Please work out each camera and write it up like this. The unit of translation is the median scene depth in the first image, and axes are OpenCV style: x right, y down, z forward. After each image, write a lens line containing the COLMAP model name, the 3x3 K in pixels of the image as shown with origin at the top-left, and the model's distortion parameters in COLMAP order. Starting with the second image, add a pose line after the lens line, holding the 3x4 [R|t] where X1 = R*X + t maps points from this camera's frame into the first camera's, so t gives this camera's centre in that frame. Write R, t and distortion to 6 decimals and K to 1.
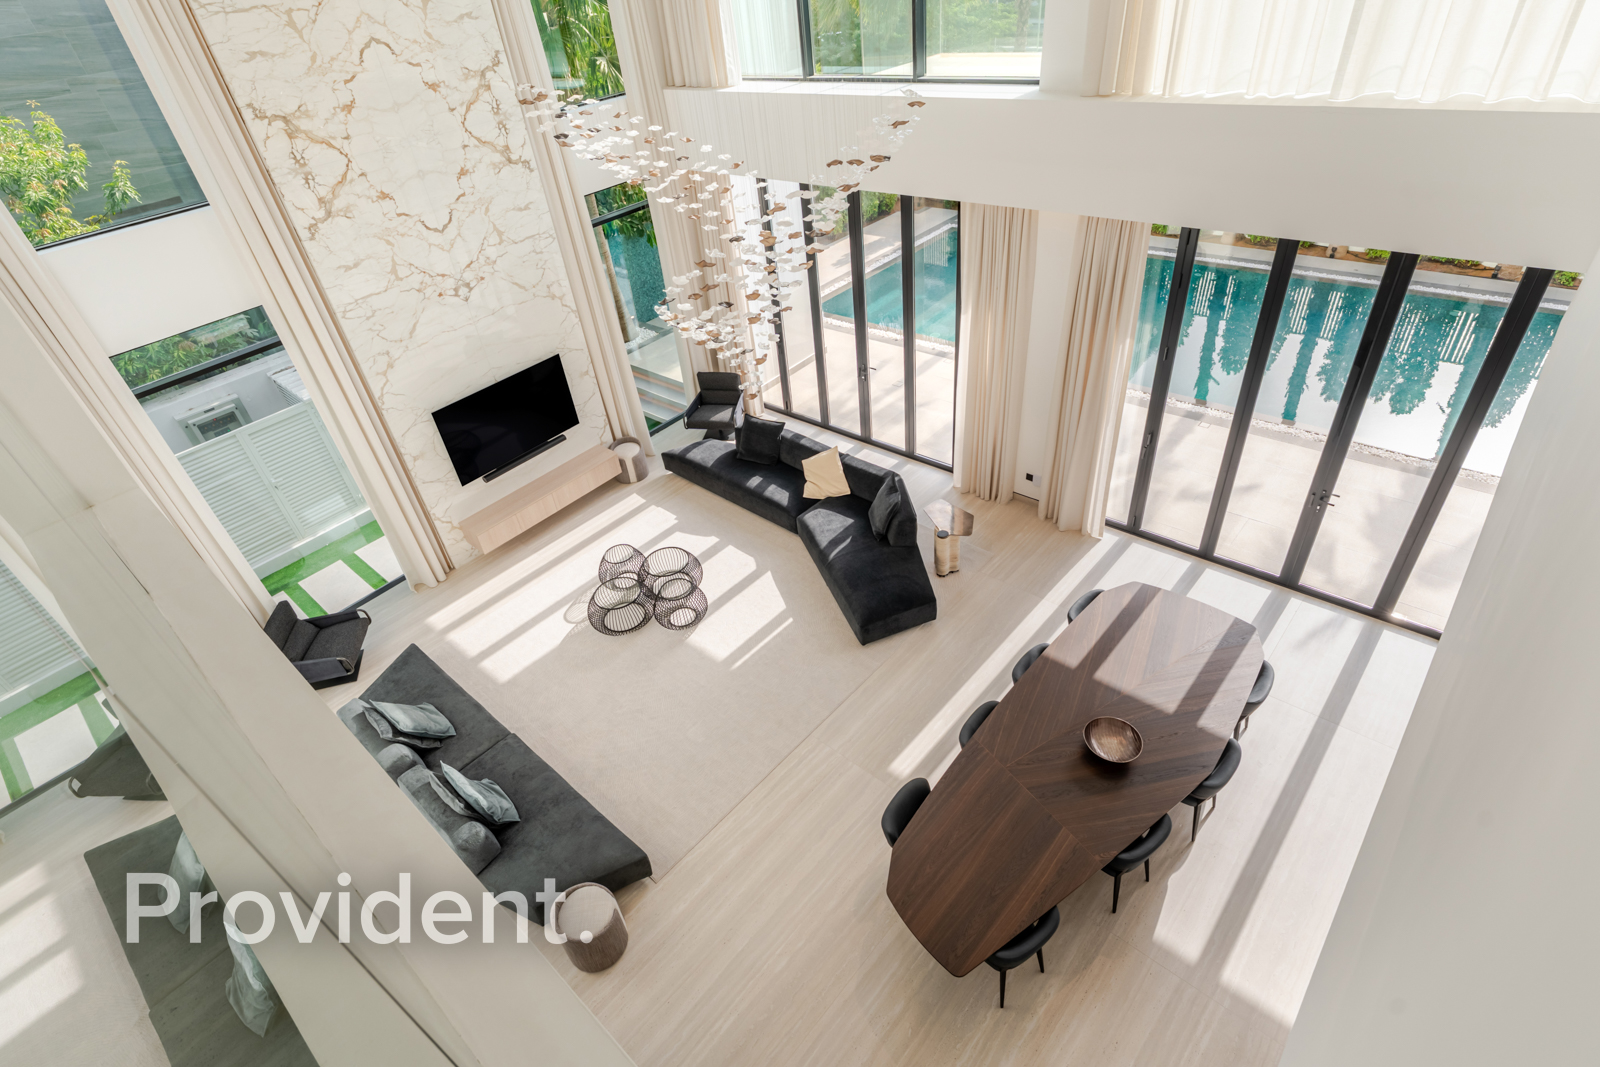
lens RADIAL K [[783.0, 0, 800.0], [0, 783.0, 533.5], [0, 0, 1]] dist [-0.000710, -0.000073]
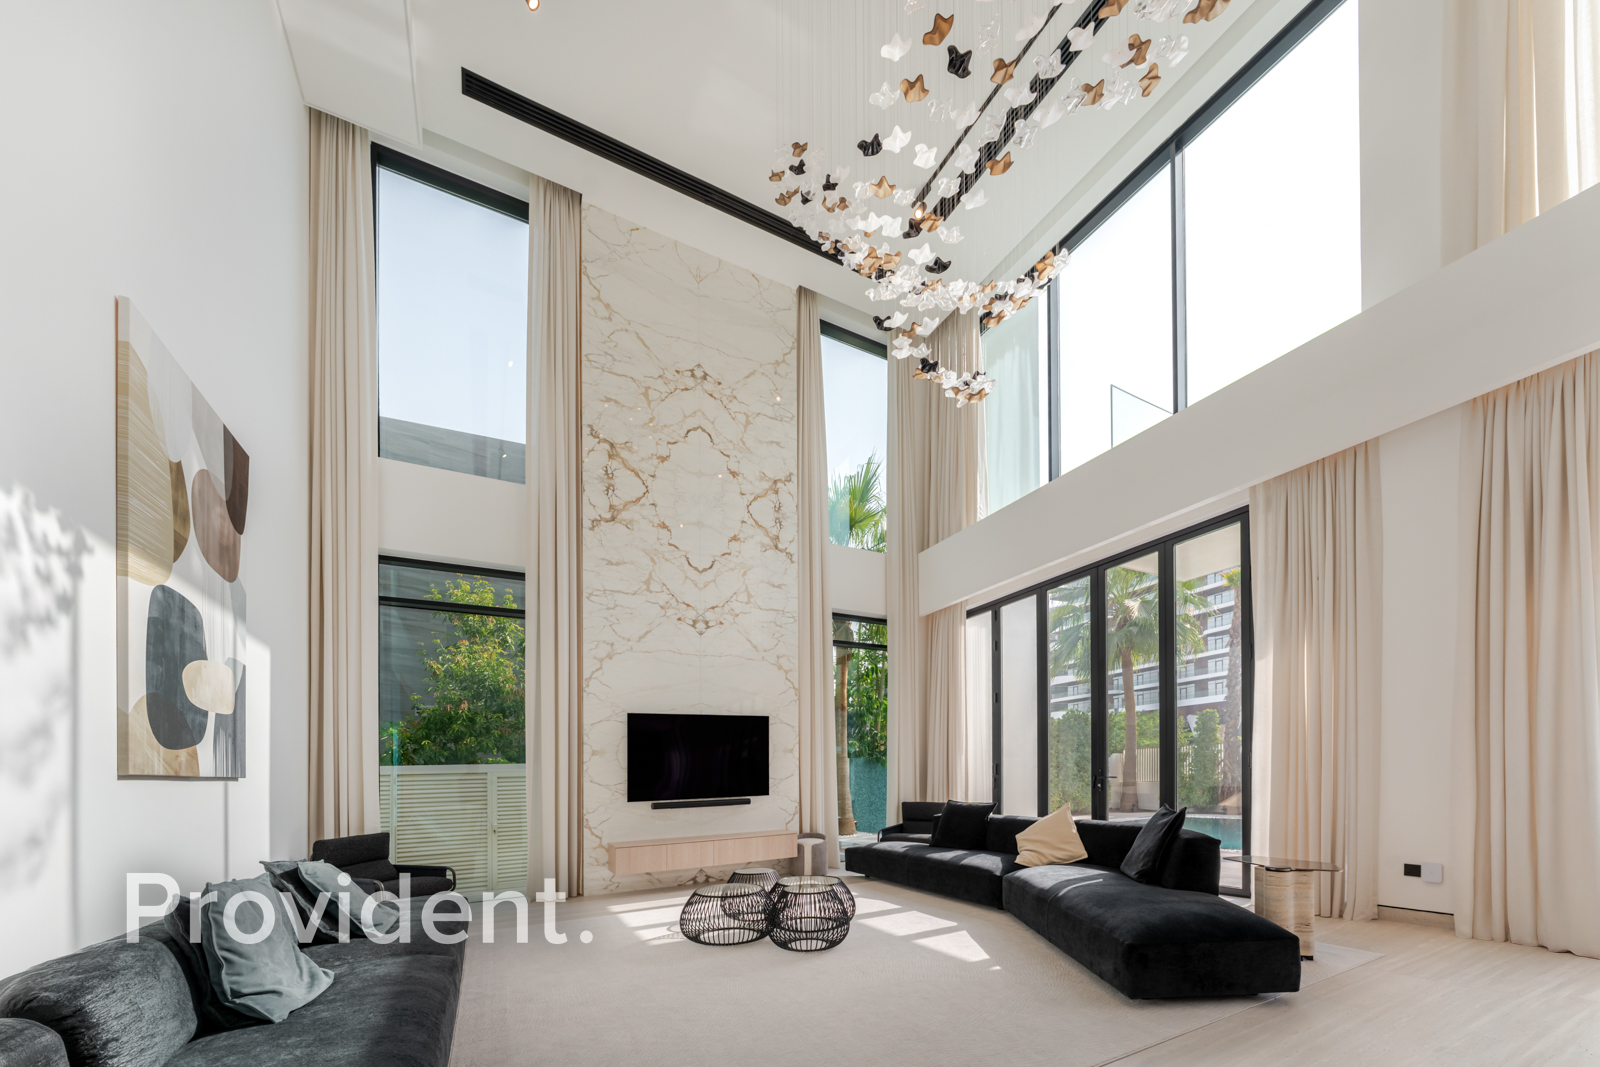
lens RADIAL K [[718.1, 0, 791.1], [0, 718.1, 535.0], [0, 0, 1]] dist [-0.000549, -0.000111]
pose [[0.939557, 0.092950, -0.329533, 0.000037], [-0.268304, 0.797786, -0.539955, 0.093600], [0.212708, 0.595734, 0.774504, 0.194596]]
